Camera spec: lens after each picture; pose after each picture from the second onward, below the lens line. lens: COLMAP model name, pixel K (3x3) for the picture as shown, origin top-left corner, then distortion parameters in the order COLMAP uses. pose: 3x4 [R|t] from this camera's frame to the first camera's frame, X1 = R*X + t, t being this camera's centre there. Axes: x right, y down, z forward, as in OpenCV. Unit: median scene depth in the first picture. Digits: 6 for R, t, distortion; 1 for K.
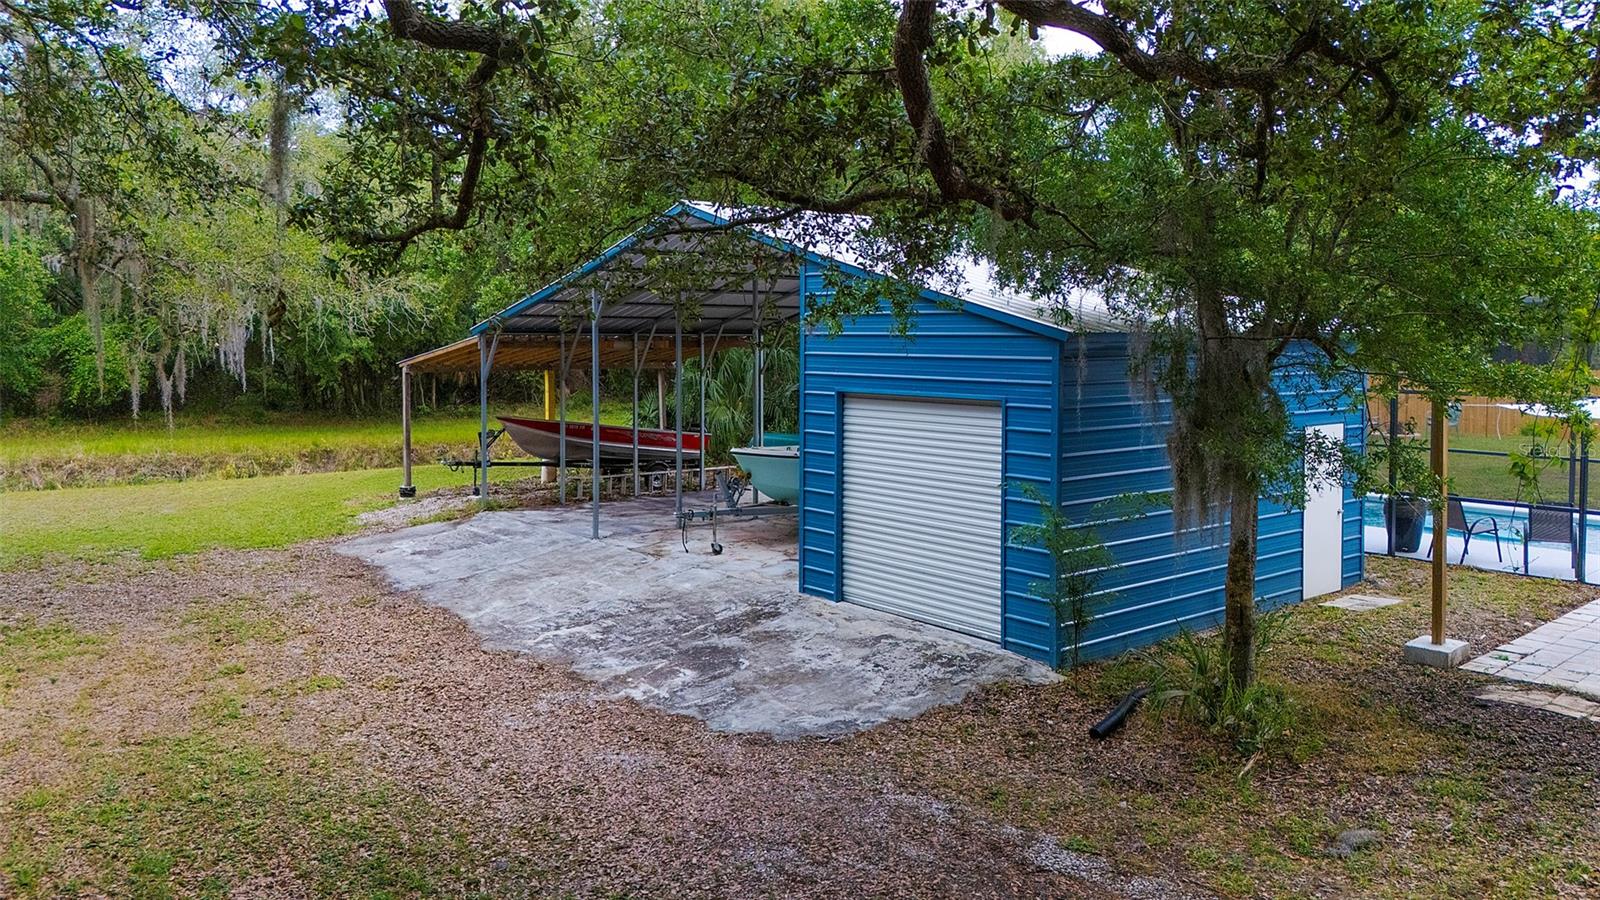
lens RADIAL K [[1206.8, 0, 802.1], [0, 1206.8, 340.0], [0, 0, 1]] dist [0.094308, -0.076141]
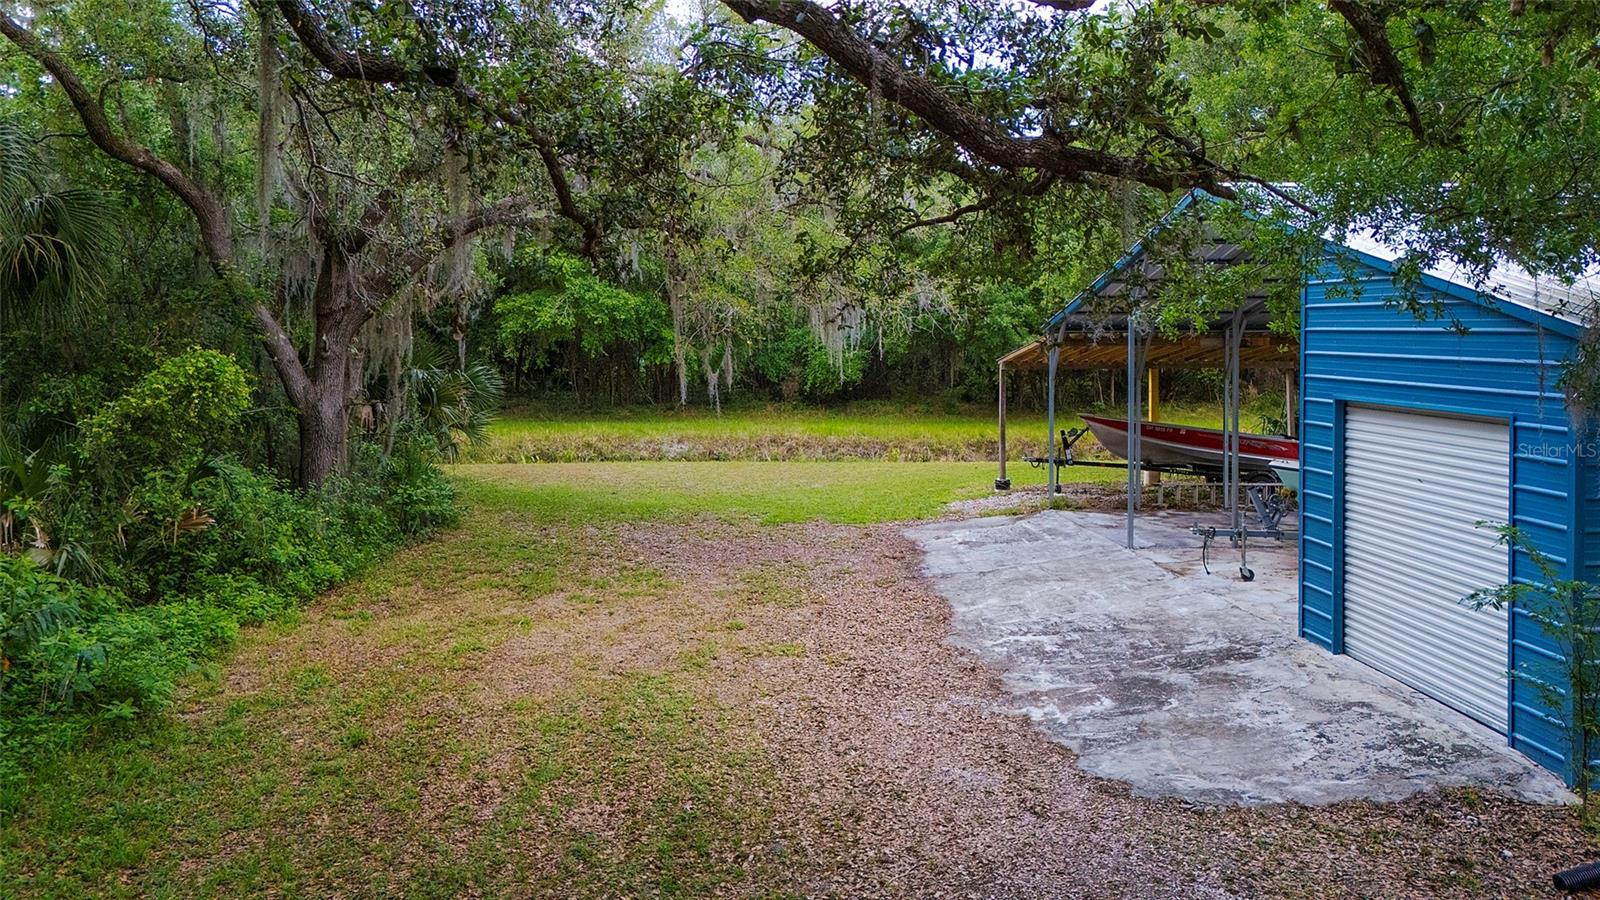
lens RADIAL K [[1206.8, 0, 802.1], [0, 1206.8, 340.0], [0, 0, 1]] dist [0.094308, -0.076141]
pose [[0.813829, -0.000758, -0.581103, 0.254328], [0.001752, 0.999998, 0.001150, 0.000434], [0.581101, -0.001954, 0.813829, 0.122280]]
